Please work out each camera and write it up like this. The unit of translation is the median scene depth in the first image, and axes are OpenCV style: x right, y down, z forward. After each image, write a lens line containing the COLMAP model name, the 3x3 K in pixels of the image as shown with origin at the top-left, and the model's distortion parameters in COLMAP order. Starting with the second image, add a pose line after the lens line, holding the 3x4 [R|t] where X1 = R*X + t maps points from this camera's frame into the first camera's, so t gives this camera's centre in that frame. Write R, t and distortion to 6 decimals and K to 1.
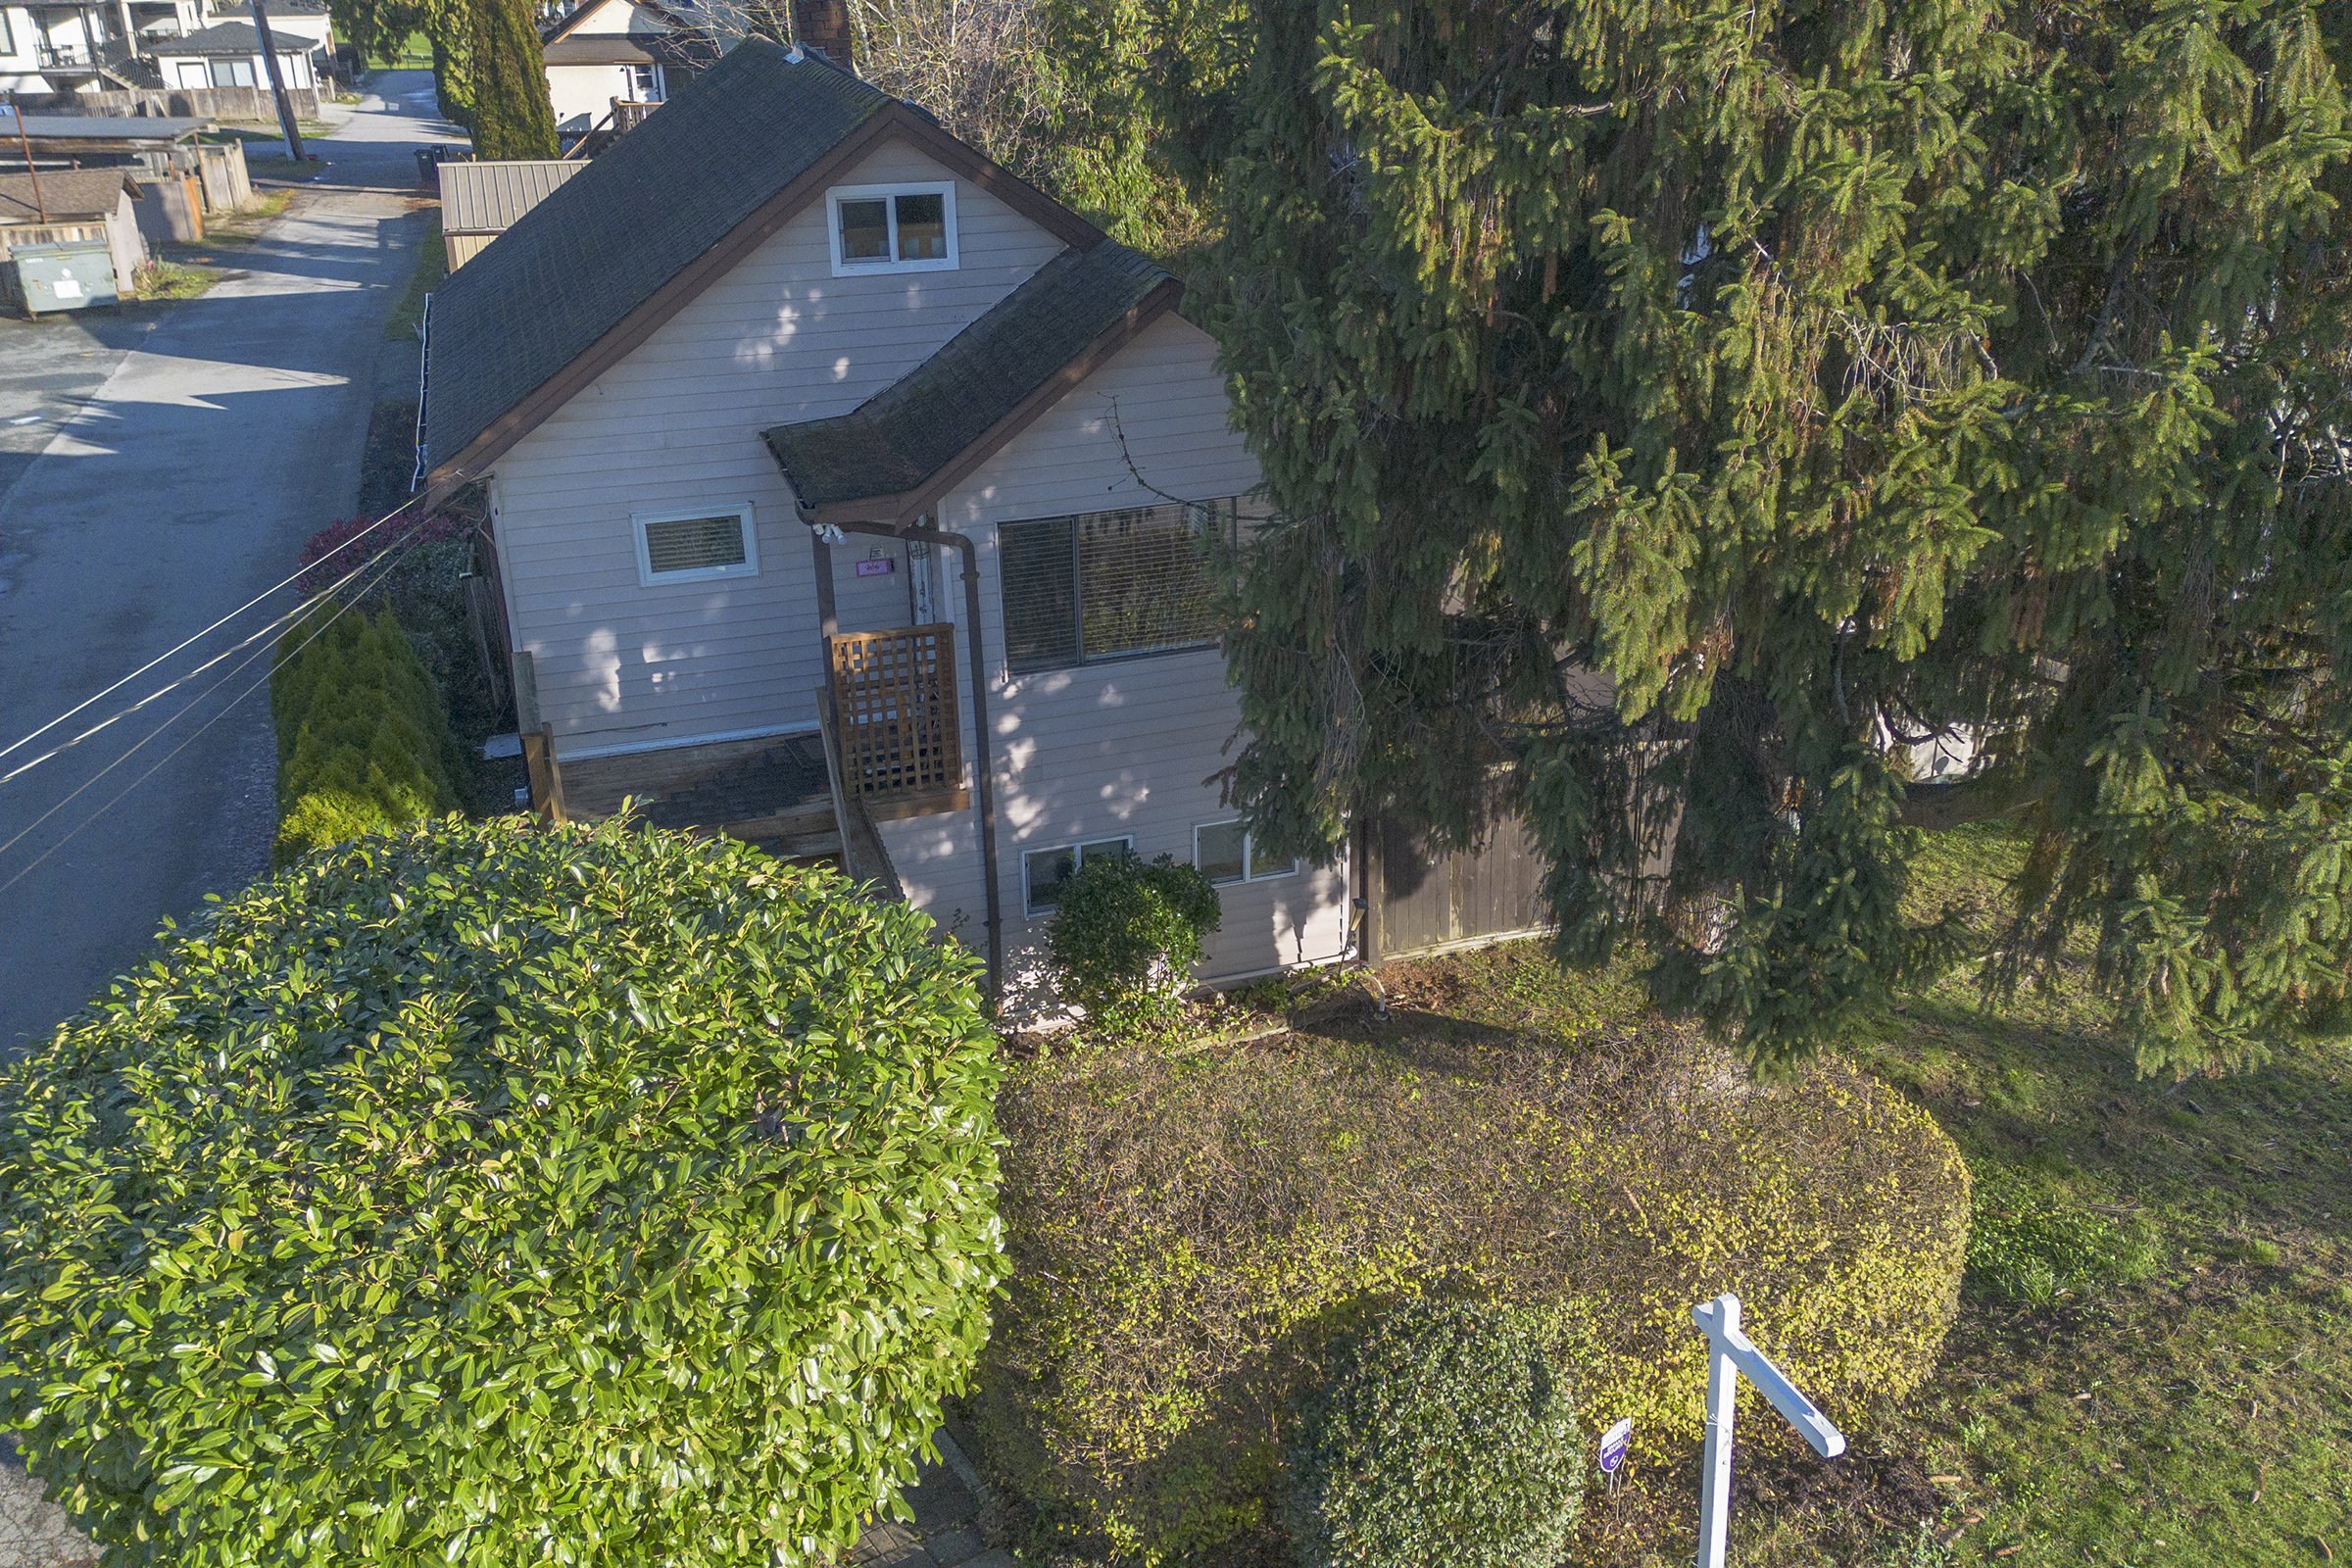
lens RADIAL K [[1954.5, 0, 1166.5], [0, 1954.5, 783.5], [0, 0, 1]] dist [0.087310, -0.089679]
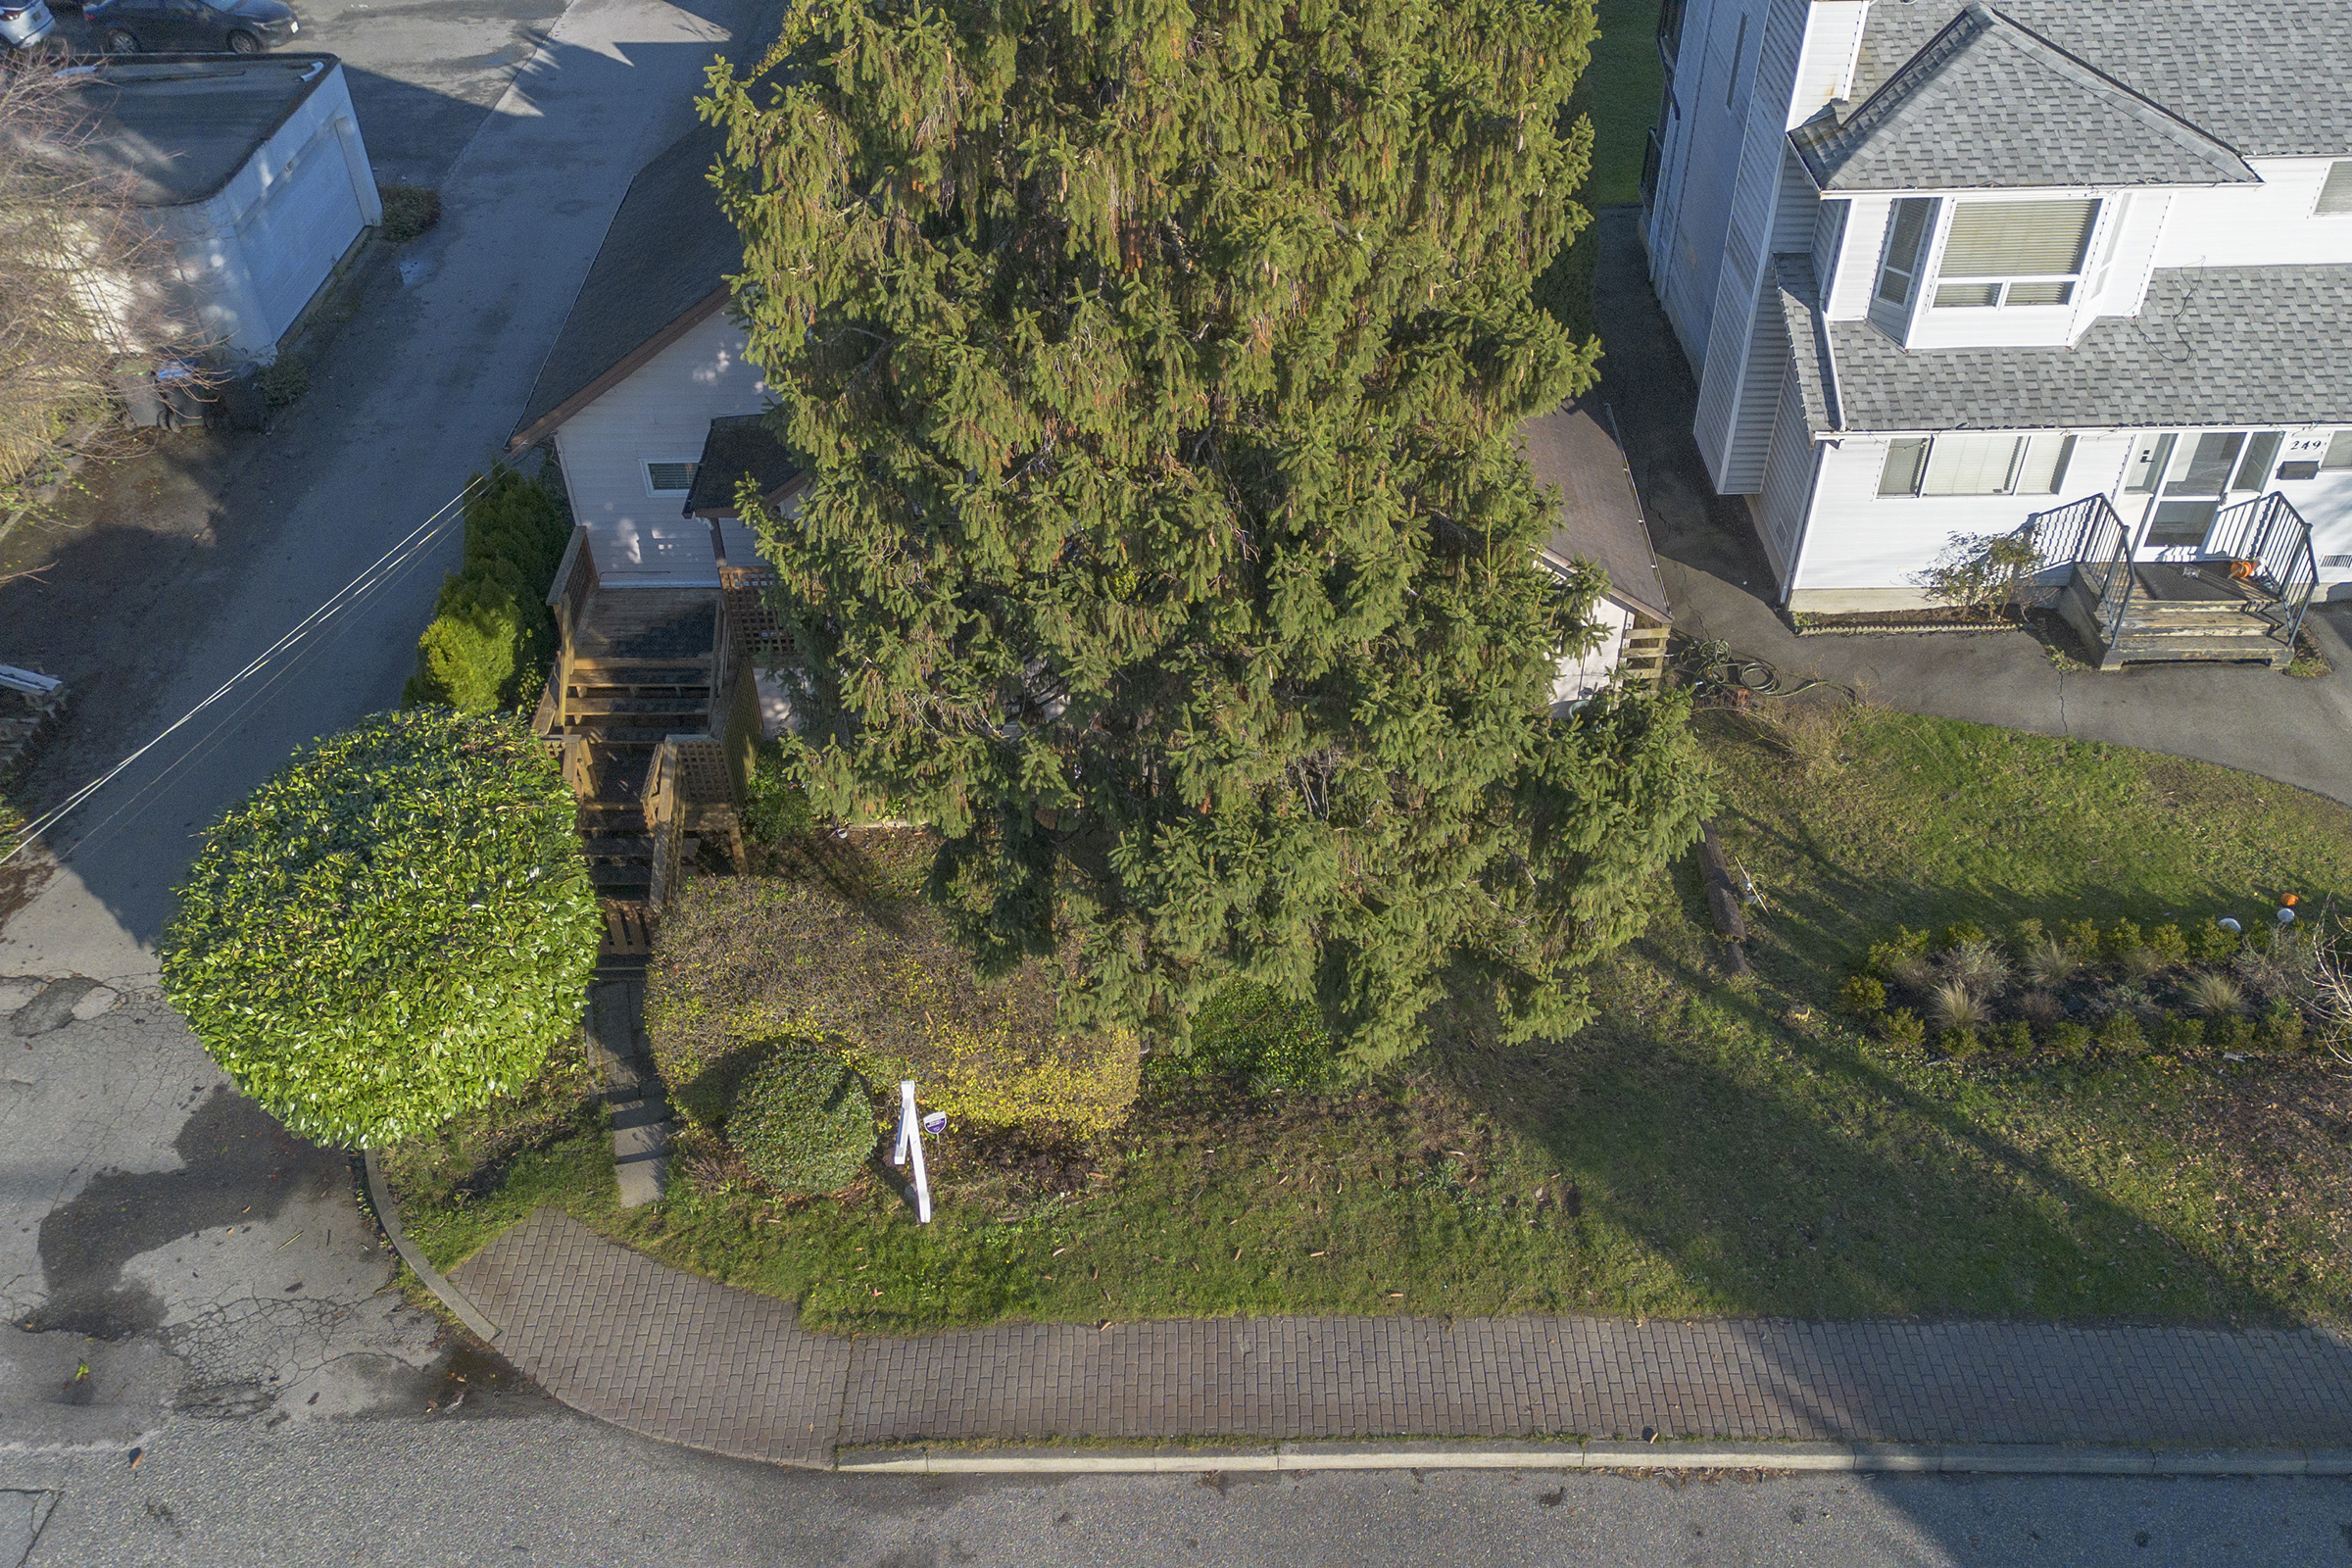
lens RADIAL K [[1950.1, 0, 1163.6], [0, 1950.1, 779.1], [0, 0, 1]] dist [0.094727, -0.098433]
pose [[0.949949, 0.197733, -0.241865, 0.925924], [-0.119825, 0.945606, 0.302442, -0.669206], [0.288512, -0.258323, 0.921971, -0.720023]]
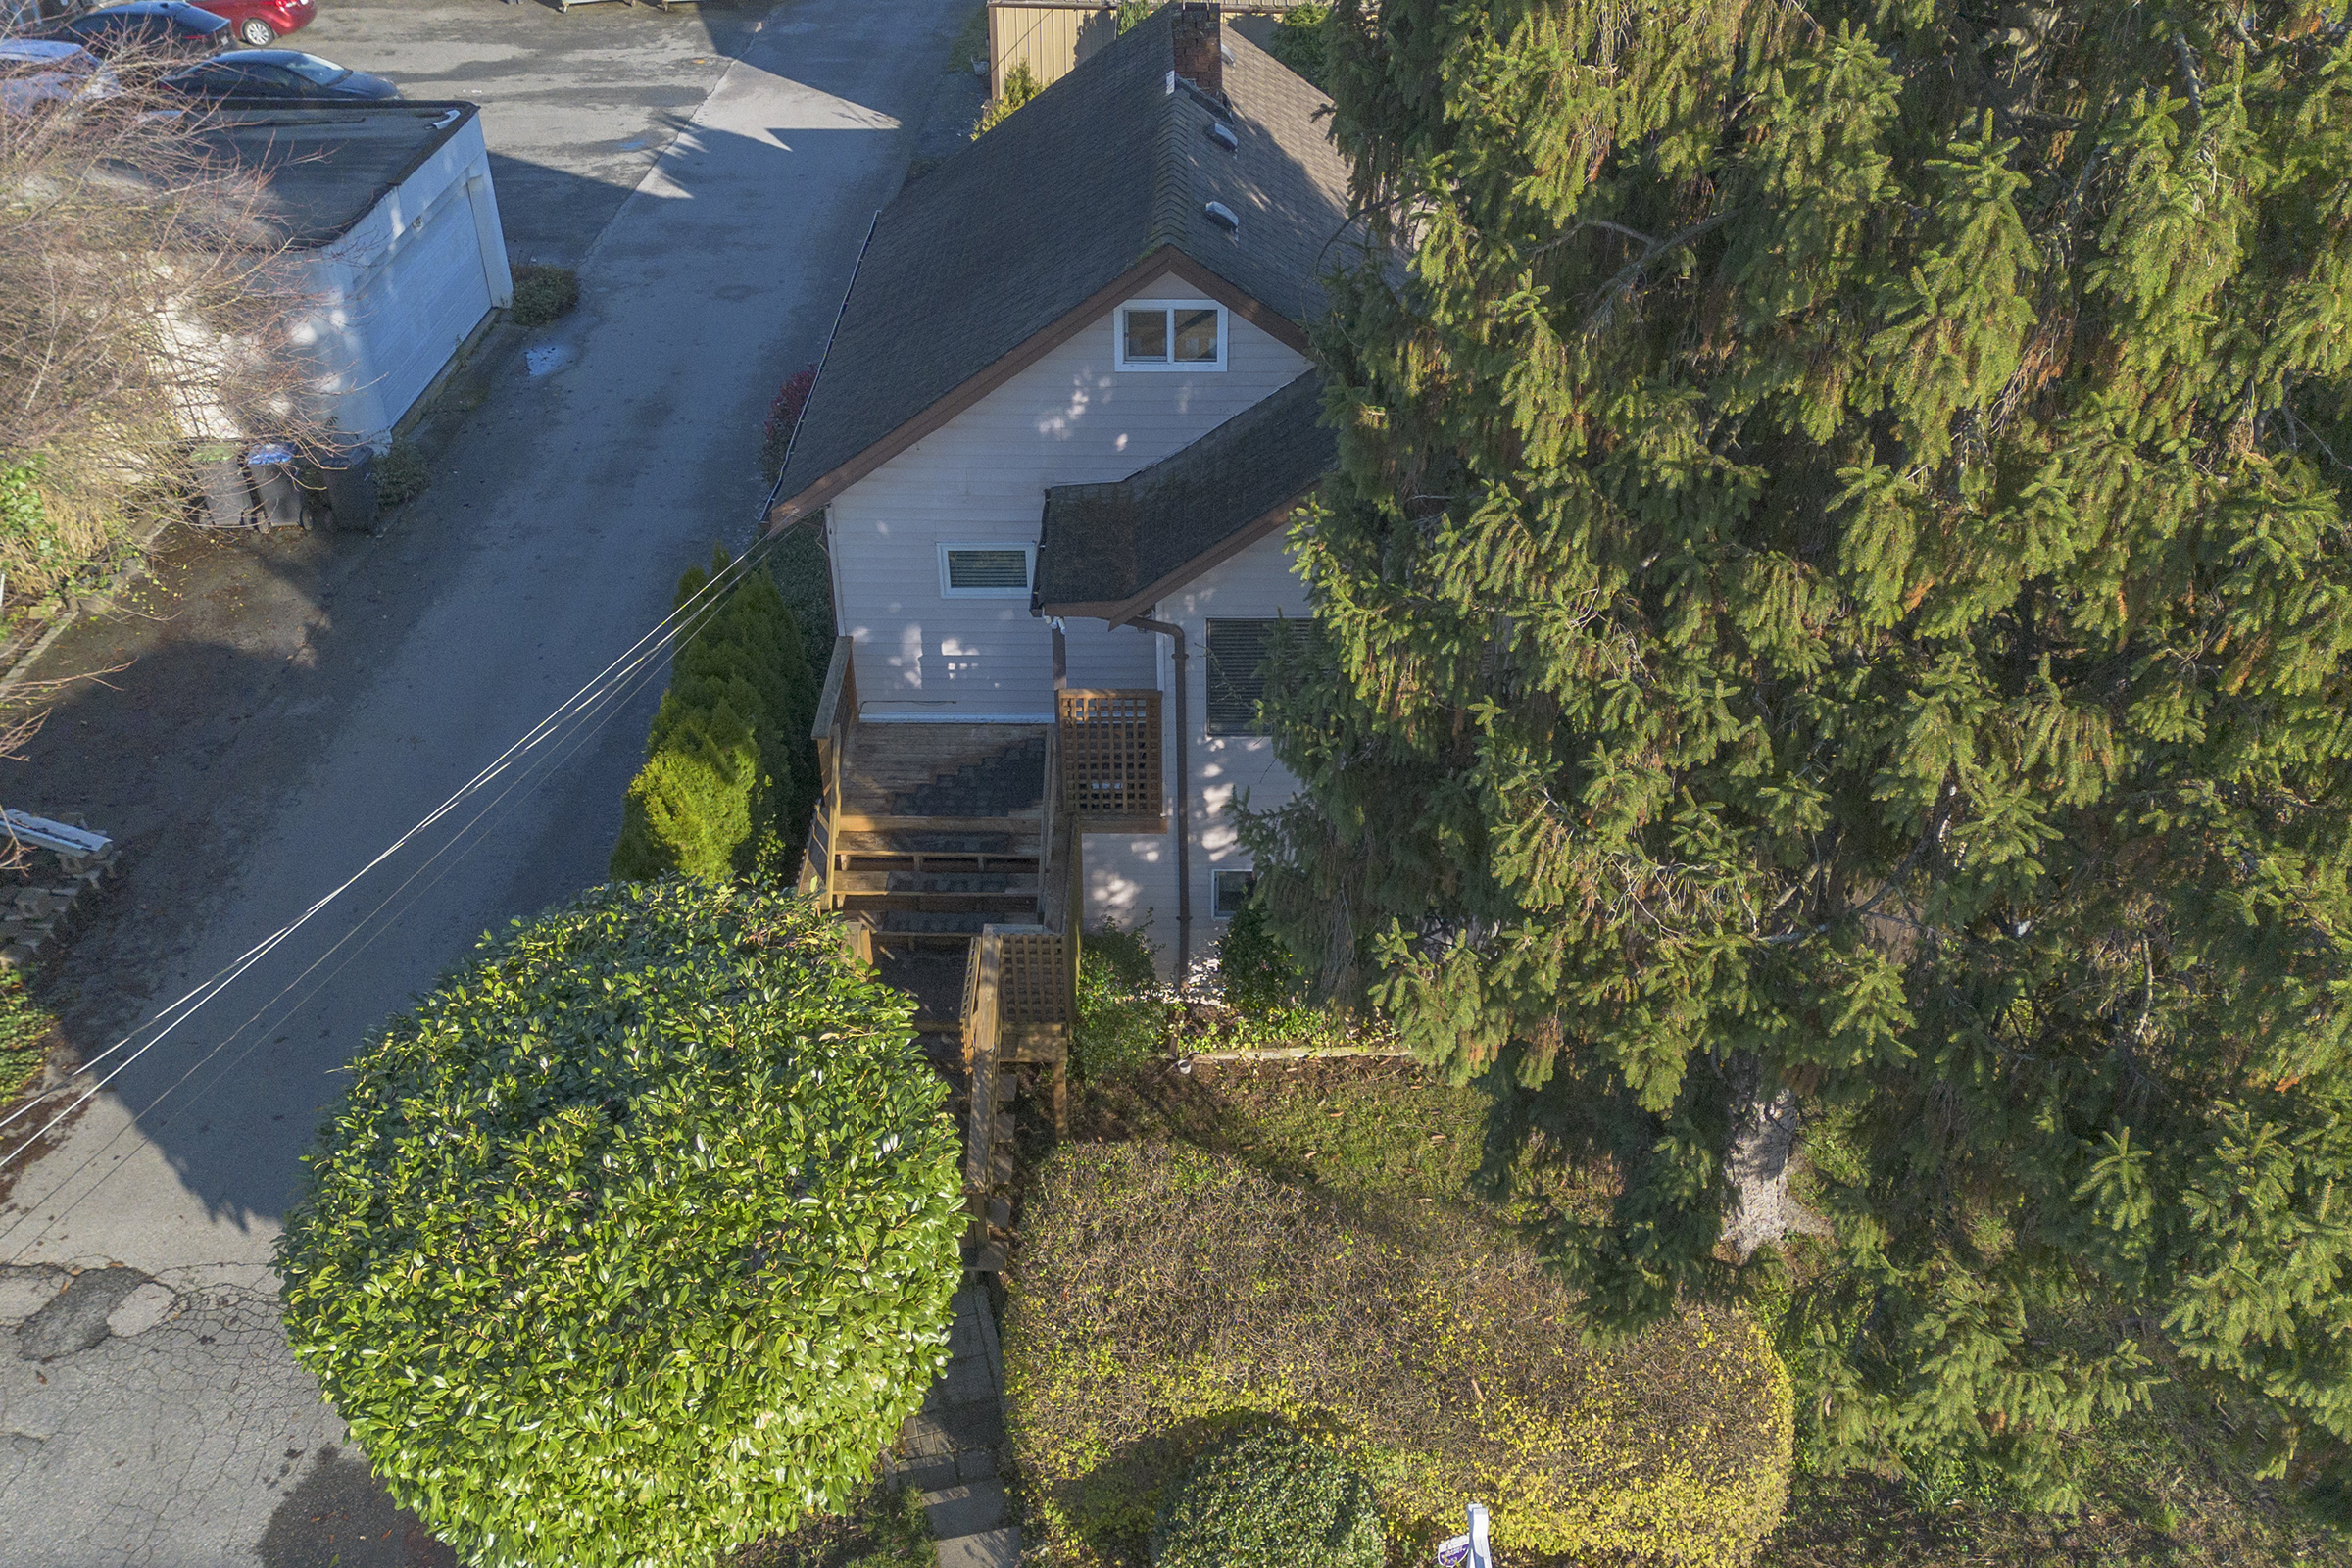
lens RADIAL K [[1998.9, 0, 1167.2], [0, 1998.9, 772.2], [0, 0, 1]] dist [0.088524, -0.100216]
pose [[0.946024, 0.189733, -0.262755, 0.322421], [-0.137609, 0.969171, 0.204381, -0.414592], [0.293432, -0.157192, 0.942968, -0.204272]]
